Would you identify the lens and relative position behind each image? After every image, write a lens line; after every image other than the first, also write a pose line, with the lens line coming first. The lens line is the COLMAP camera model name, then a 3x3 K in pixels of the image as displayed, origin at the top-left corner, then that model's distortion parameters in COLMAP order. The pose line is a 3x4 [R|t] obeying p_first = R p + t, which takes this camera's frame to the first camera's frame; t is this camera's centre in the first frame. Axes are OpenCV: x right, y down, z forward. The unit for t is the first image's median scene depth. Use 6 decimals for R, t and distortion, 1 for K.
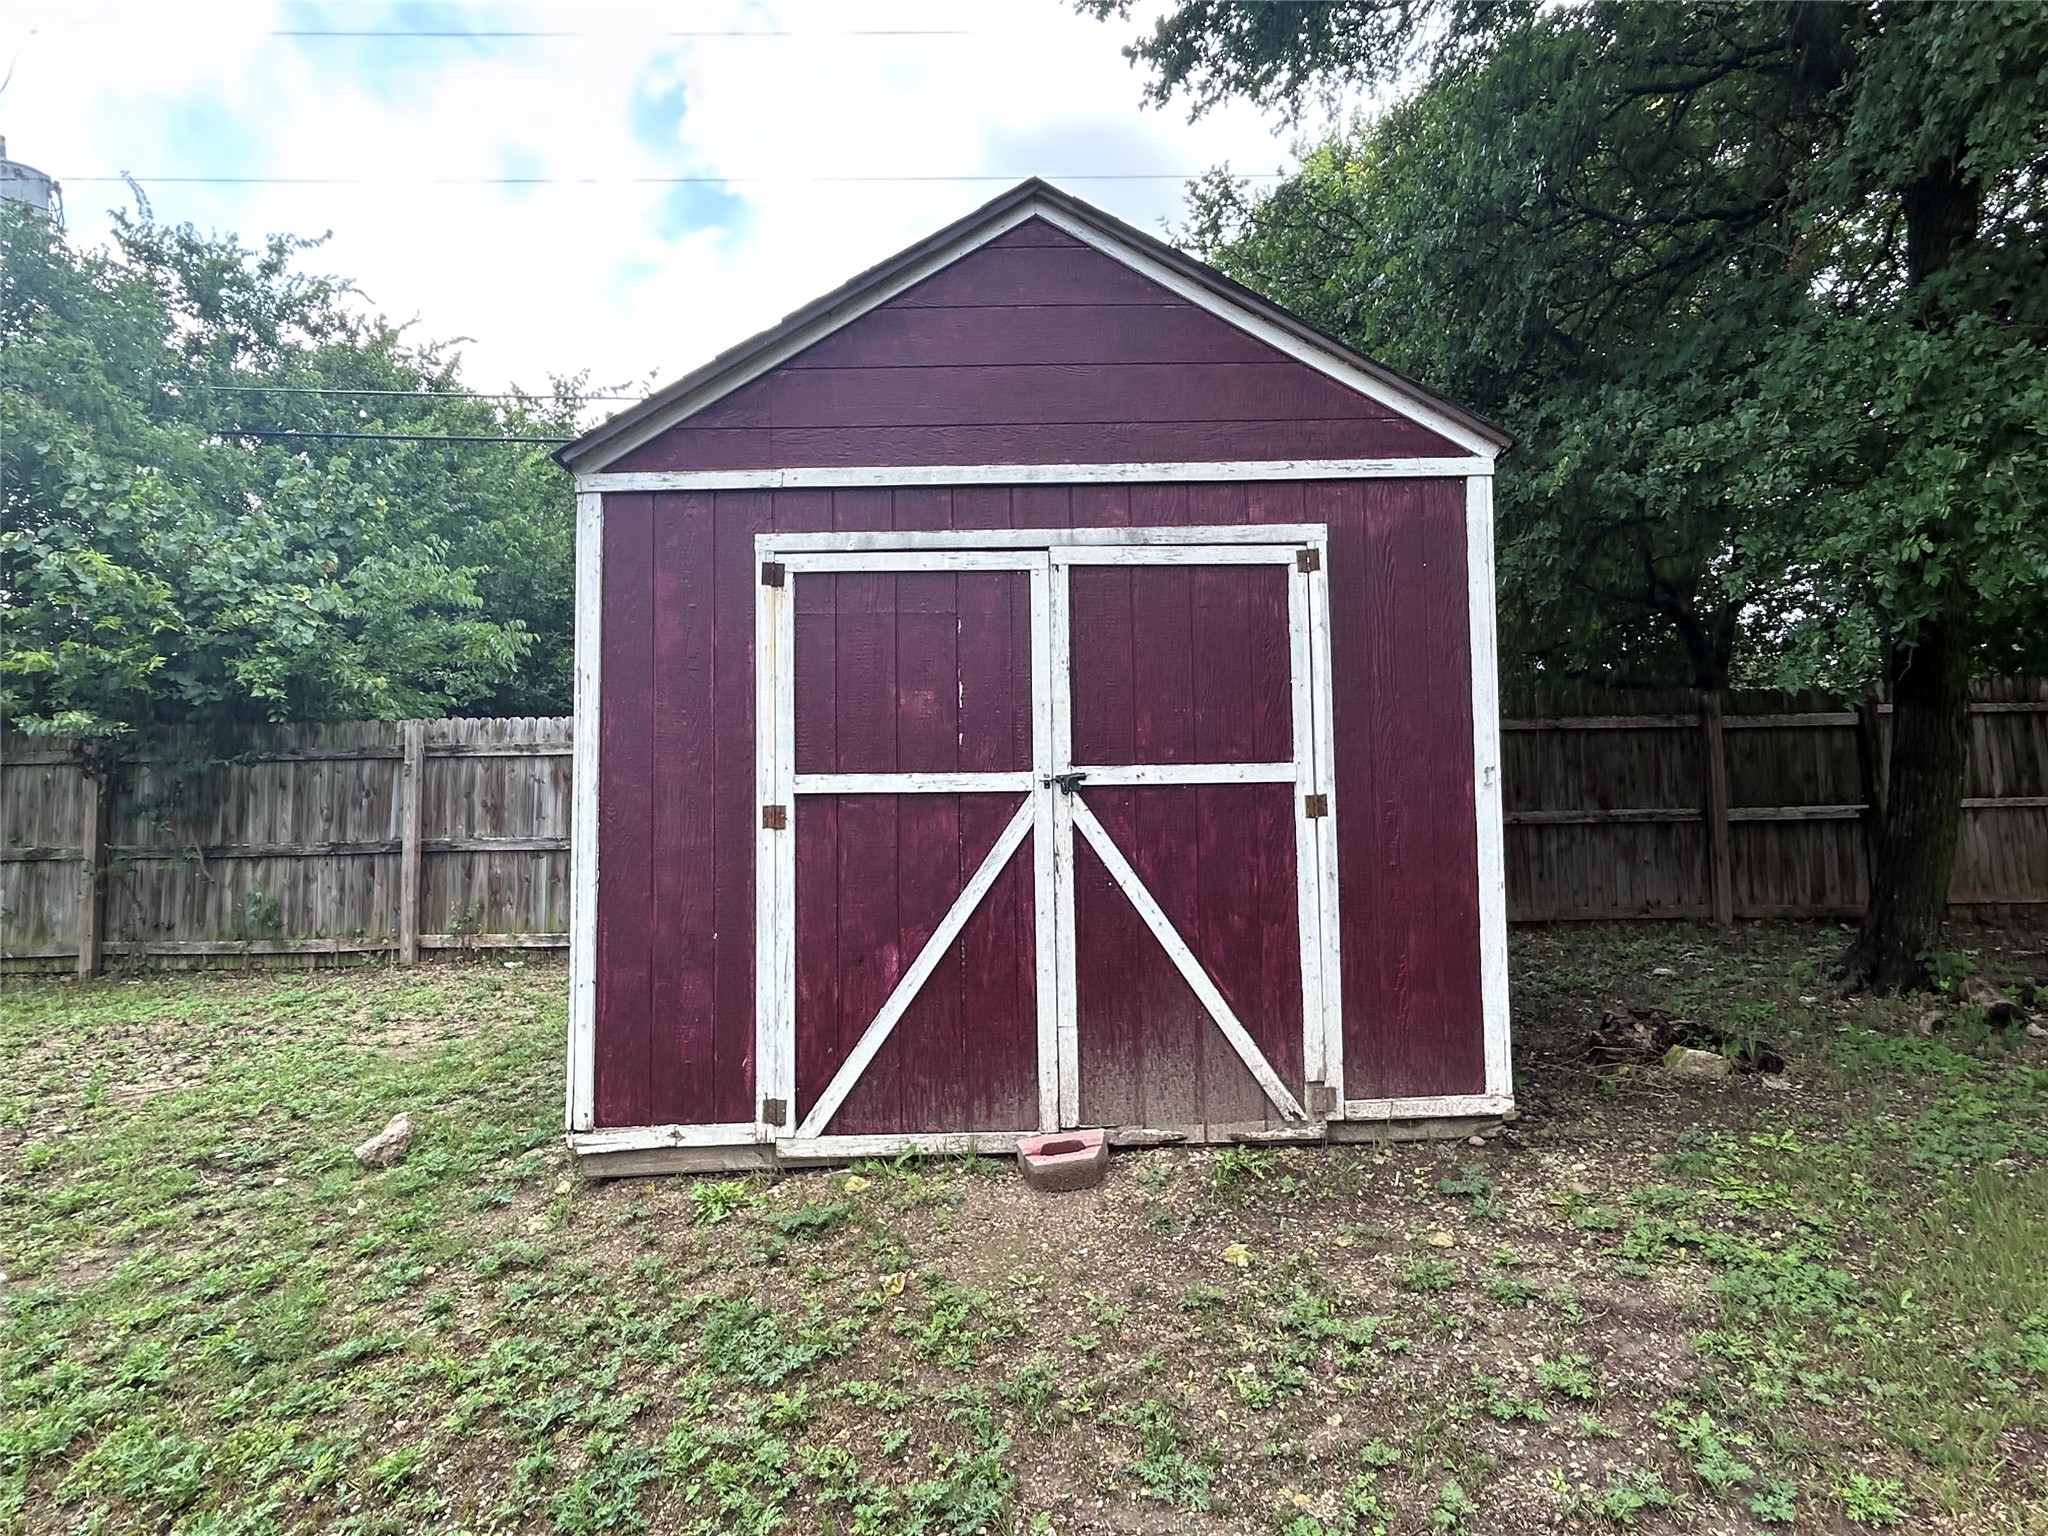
lens RADIAL K [[1145.1, 0, 1027.0], [0, 1145.1, 757.6], [0, 0, 1]] dist [0.004759, -0.001955]
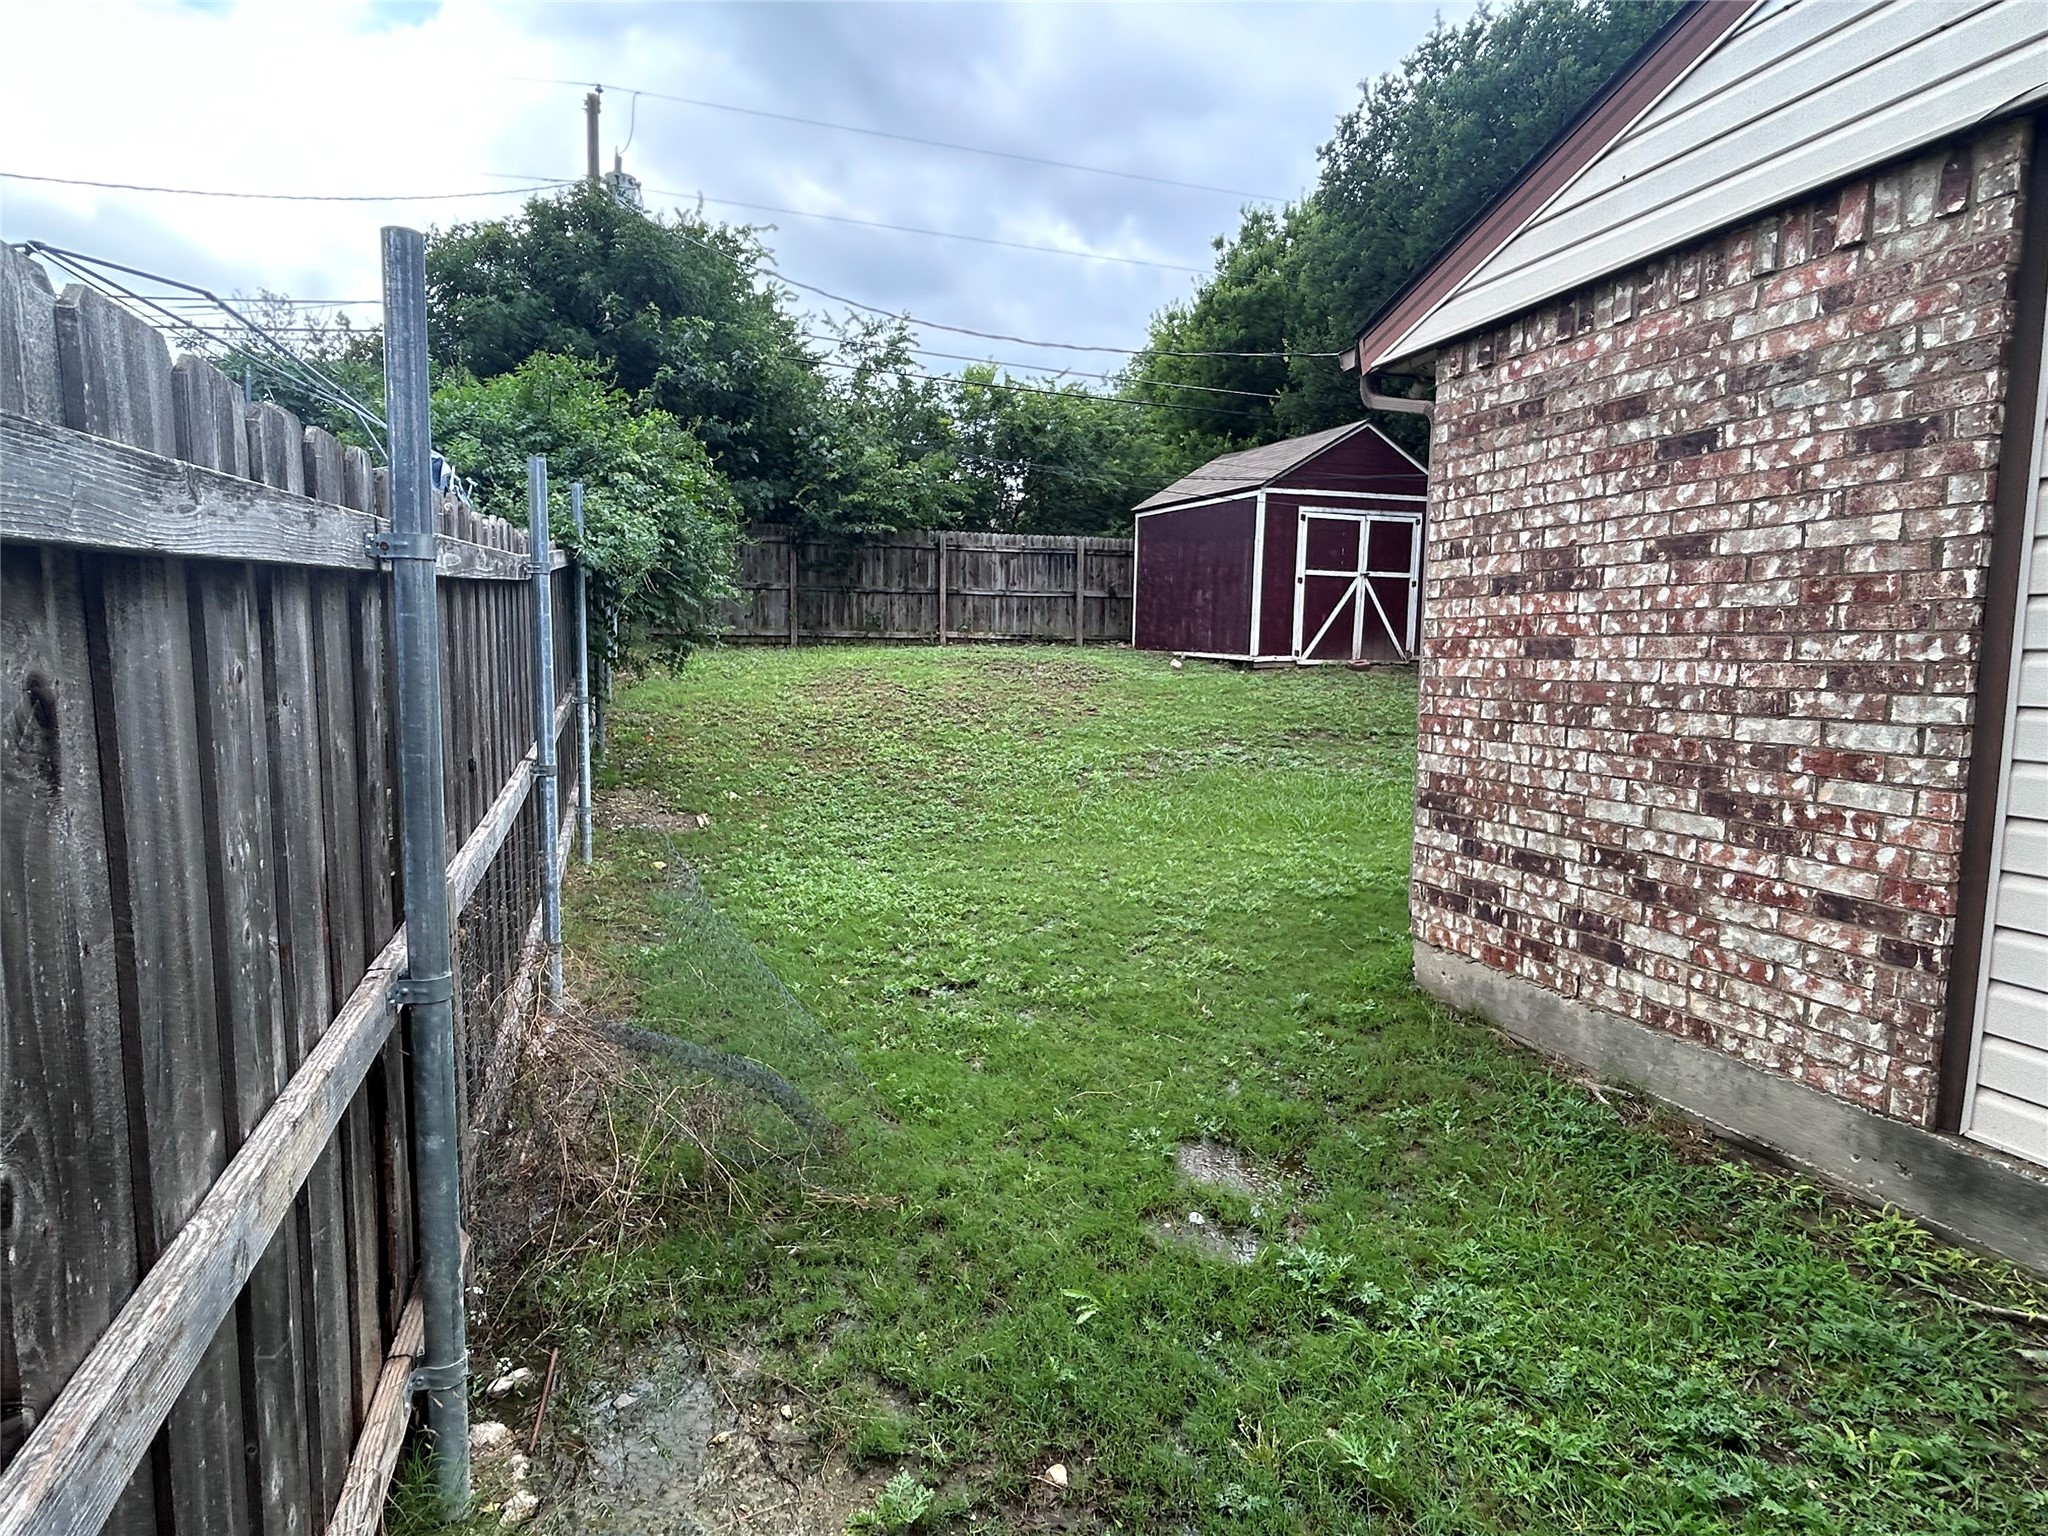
lens RADIAL K [[1145.1, 0, 1024.3], [0, 1145.1, 776.1], [0, 0, 1]] dist [0.004759, -0.001955]
pose [[0.948090, -0.004597, 0.317968, -2.372354], [-0.054016, 0.983037, 0.175273, 0.074607], [-0.313380, -0.183350, 0.931760, -2.508705]]
